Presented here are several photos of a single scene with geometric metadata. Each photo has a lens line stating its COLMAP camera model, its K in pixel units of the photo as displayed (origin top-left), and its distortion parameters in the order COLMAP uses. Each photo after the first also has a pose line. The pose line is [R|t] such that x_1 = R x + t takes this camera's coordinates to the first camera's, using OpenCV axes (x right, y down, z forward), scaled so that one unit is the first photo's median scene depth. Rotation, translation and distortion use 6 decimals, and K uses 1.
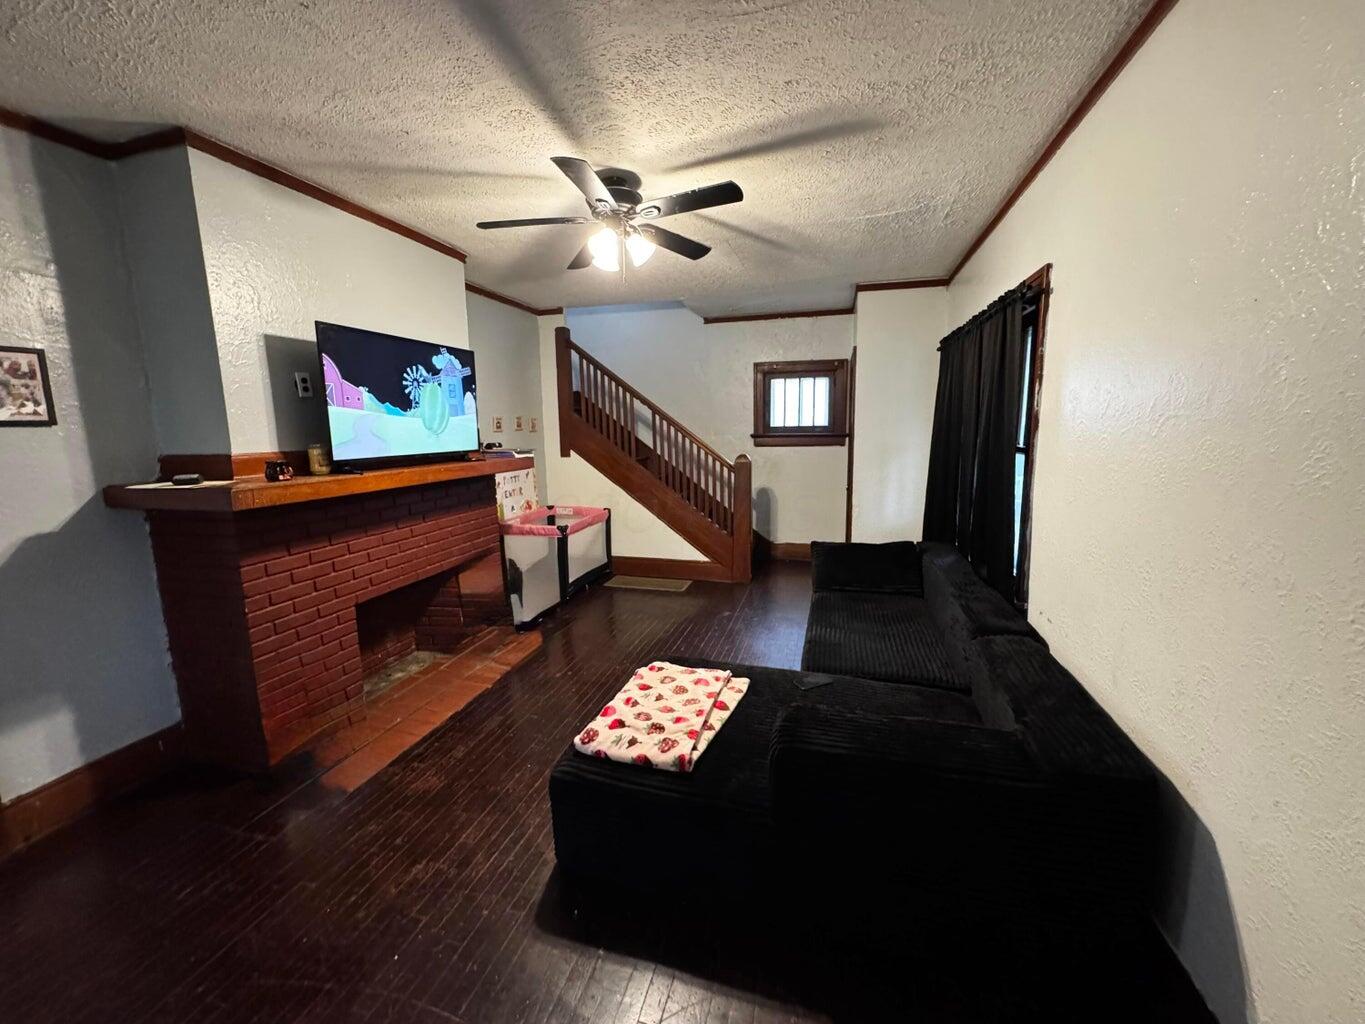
lens RADIAL K [[547.0, 0, 683.8], [0, 547.0, 507.7], [0, 0, 1]] dist [-0.001125, 0.000275]
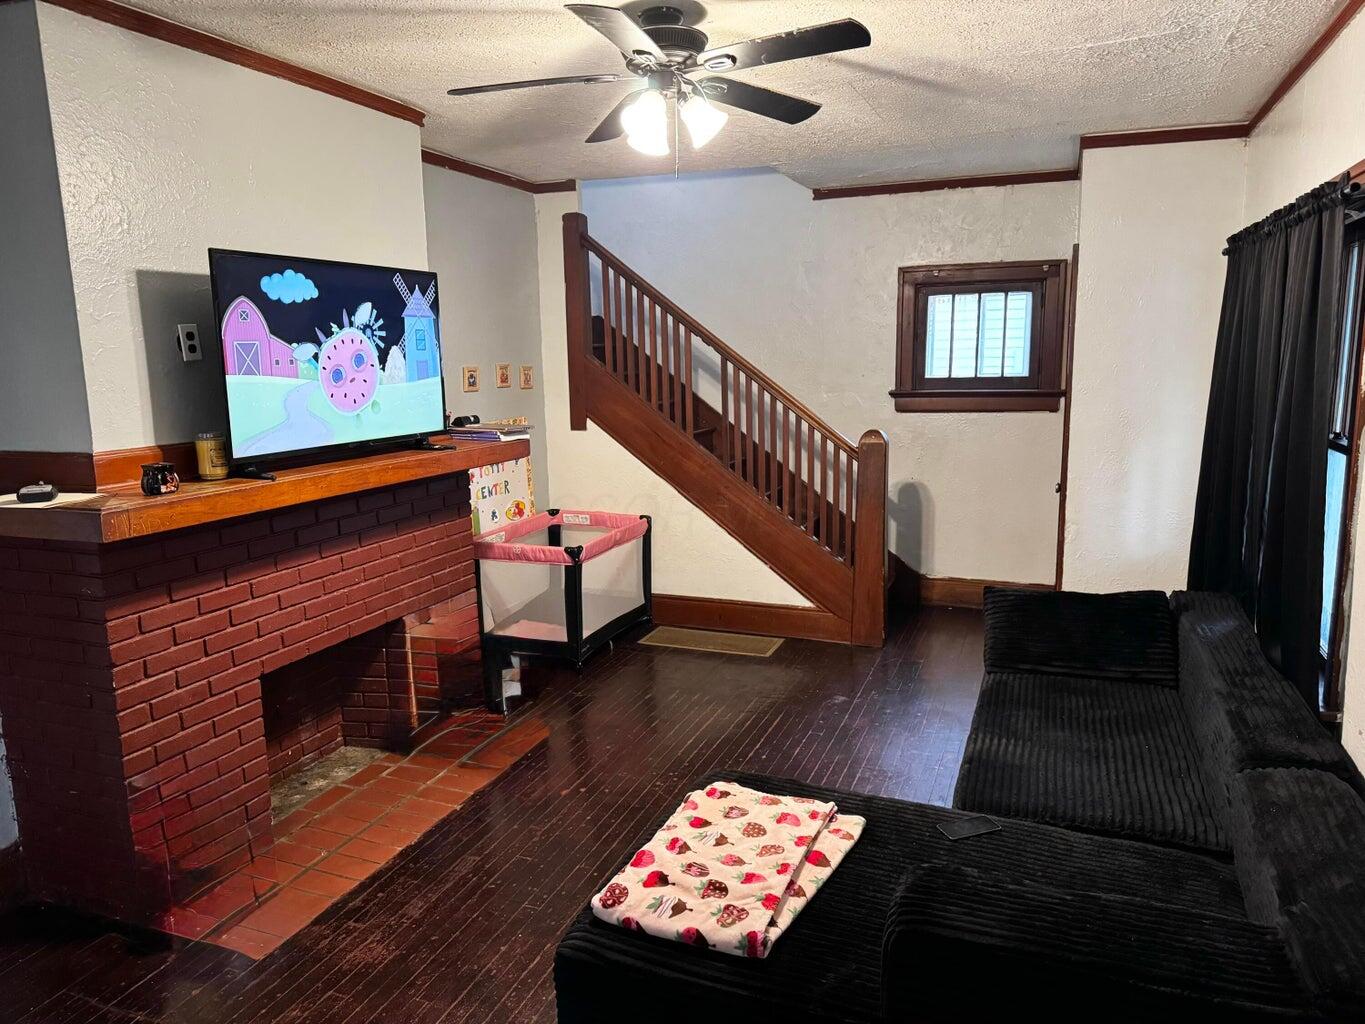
lens RADIAL K [[959.8, 0, 686.7], [0, 959.8, 513.3], [0, 0, 1]] dist [0.092941, -0.134684]
pose [[0.995306, 0.015641, -0.095506, 0.012422], [-0.013590, 0.999664, 0.022087, -0.045335], [0.095819, -0.020686, 0.995184, -0.095557]]
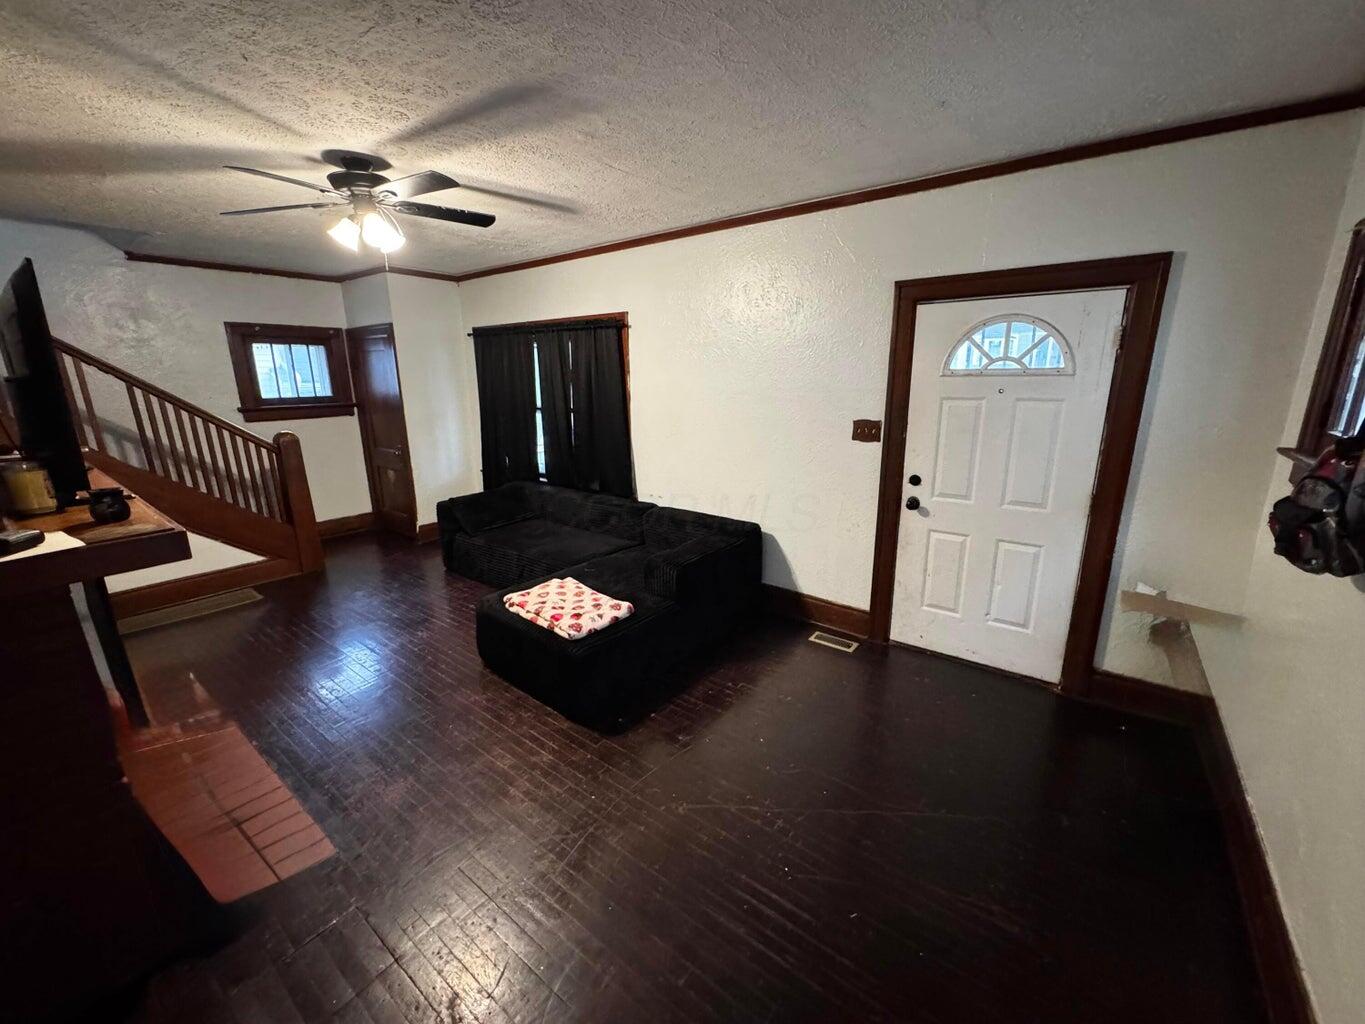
lens RADIAL K [[547.0, 0, 683.8], [0, 547.0, 507.7], [0, 0, 1]] dist [-0.001125, 0.000275]
pose [[0.375604, -0.210763, 0.902497, -0.804064], [0.141455, 0.975426, 0.168923, -0.058304], [-0.915922, 0.064214, 0.396187, 0.091174]]
